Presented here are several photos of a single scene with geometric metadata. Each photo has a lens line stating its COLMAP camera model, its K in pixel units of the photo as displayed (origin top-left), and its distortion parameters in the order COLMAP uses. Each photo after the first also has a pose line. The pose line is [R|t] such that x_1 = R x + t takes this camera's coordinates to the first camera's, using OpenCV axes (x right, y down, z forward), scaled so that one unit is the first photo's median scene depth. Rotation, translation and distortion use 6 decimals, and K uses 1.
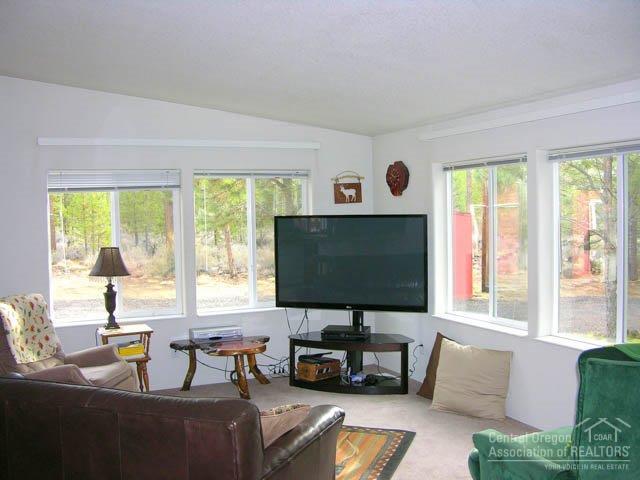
lens RADIAL K [[666.2, 0, 320.0], [0, 666.2, 240.0], [0, 0, 1]] dist [-0.178505, 0.228355]
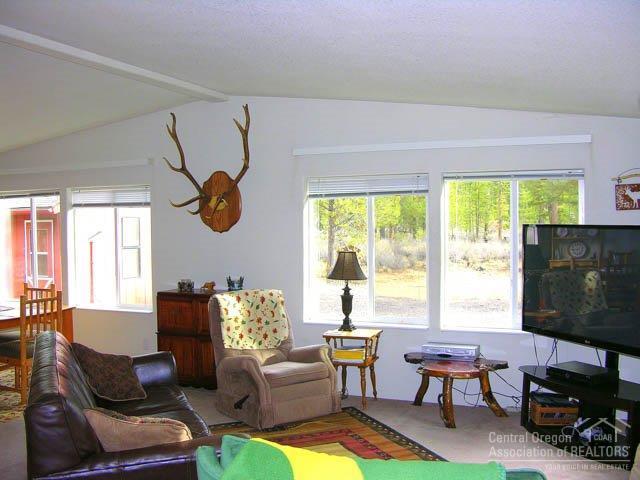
lens RADIAL K [[666.2, 0, 320.0], [0, 666.2, 240.0], [0, 0, 1]] dist [-0.178505, 0.228355]
pose [[0.667323, 0.038777, -0.743759, 0.422369], [-0.034336, 0.999184, 0.021287, -0.027626], [0.743977, 0.011333, 0.668109, 0.265152]]
